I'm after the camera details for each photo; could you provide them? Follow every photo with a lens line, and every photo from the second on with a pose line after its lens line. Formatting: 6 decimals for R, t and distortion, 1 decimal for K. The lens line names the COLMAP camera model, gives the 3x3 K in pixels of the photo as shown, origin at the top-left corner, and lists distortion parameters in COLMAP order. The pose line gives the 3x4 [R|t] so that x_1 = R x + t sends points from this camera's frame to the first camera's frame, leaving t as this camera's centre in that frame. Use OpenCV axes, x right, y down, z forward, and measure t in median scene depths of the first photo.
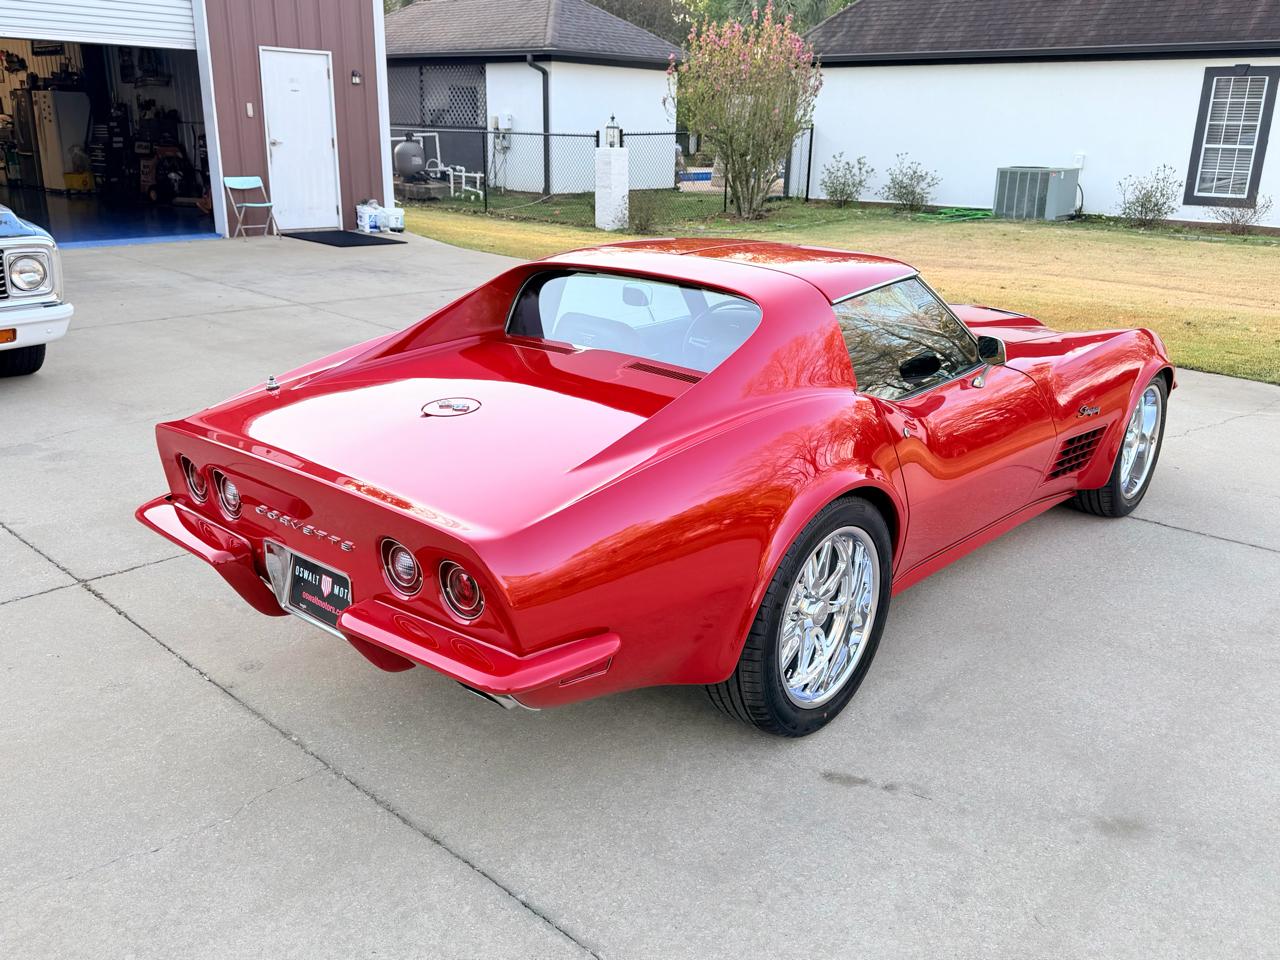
lens RADIAL K [[1097.9, 0, 637.3], [0, 1097.9, 450.1], [0, 0, 1]] dist [0.035825, -0.051886]
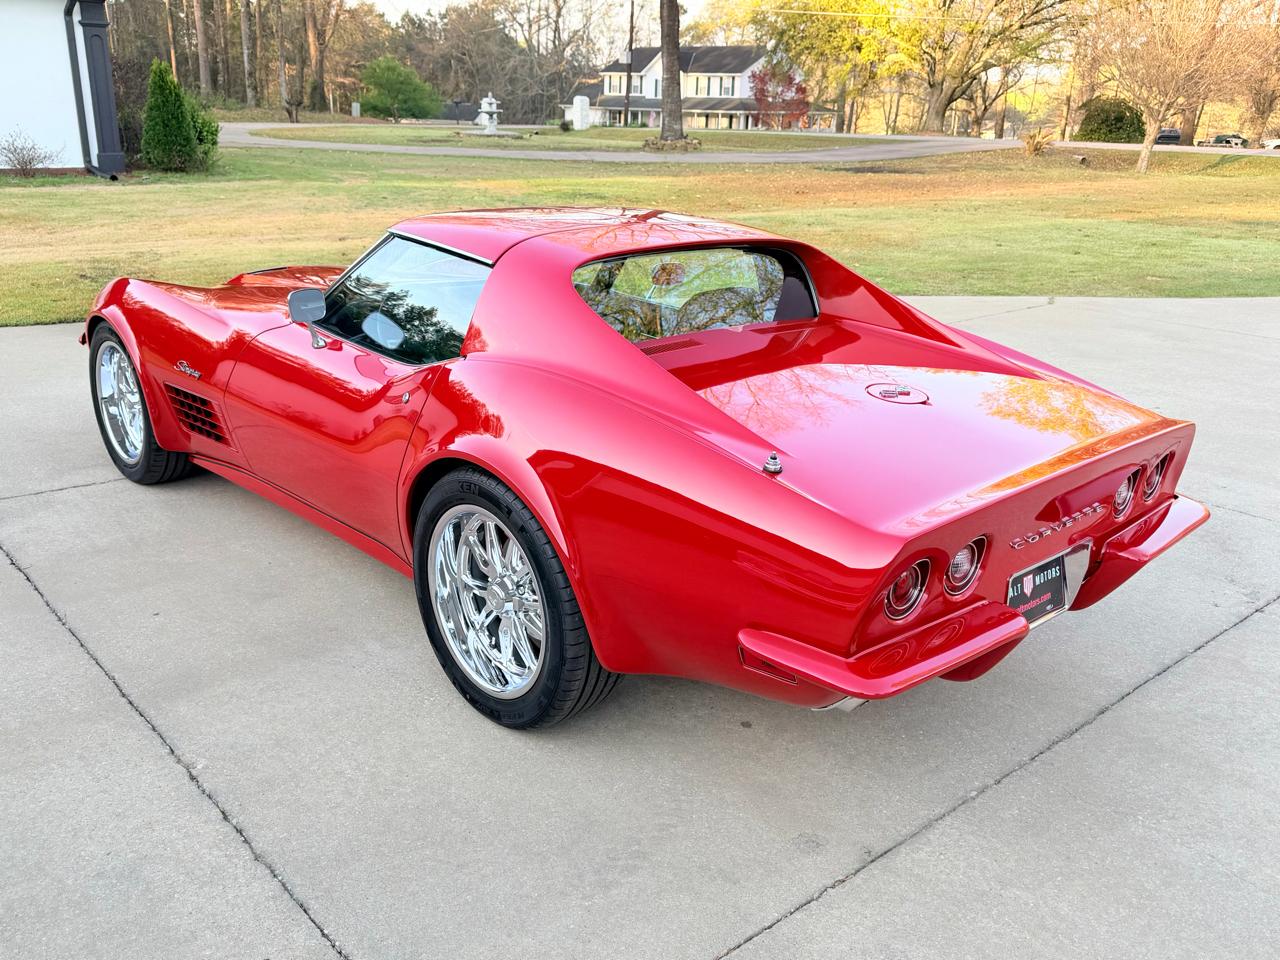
lens RADIAL K [[1124.3, 0, 649.3], [0, 1124.3, 436.6], [0, 0, 1]] dist [0.075231, -0.130398]
pose [[0.096823, -0.301119, 0.948658, -0.689109], [0.256569, 0.928475, 0.268526, -0.196644], [-0.961664, 0.217397, 0.167156, 0.638838]]
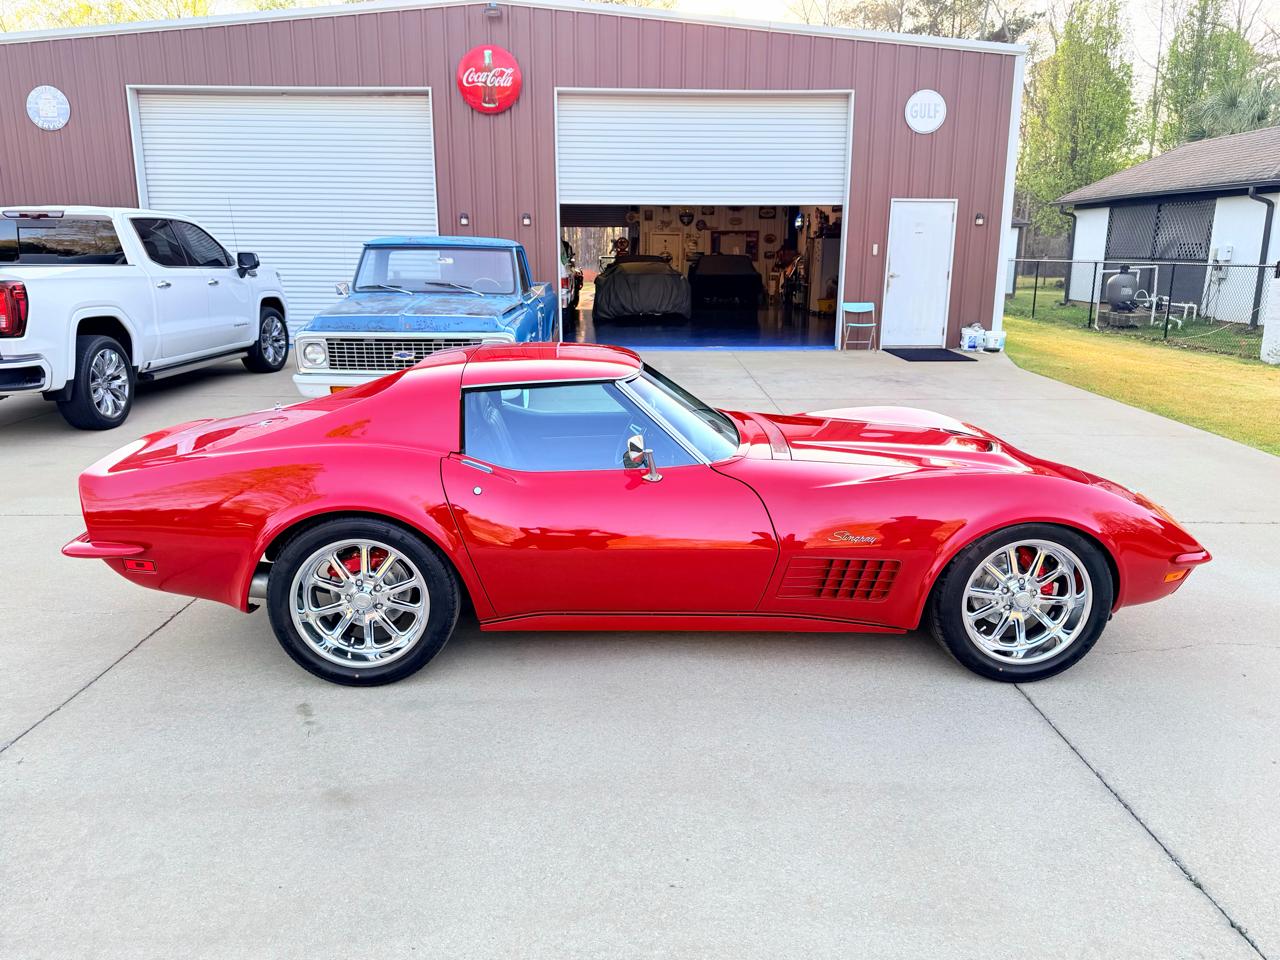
lens RADIAL K [[957.4, 0, 648.3], [0, 957.4, 478.1], [0, 0, 1]] dist [0.036164, -0.038645]
pose [[0.695504, 0.148854, -0.702934, 0.784284], [-0.193988, 0.980877, 0.015775, -0.060315], [0.691840, 0.125389, 0.711080, 0.224626]]
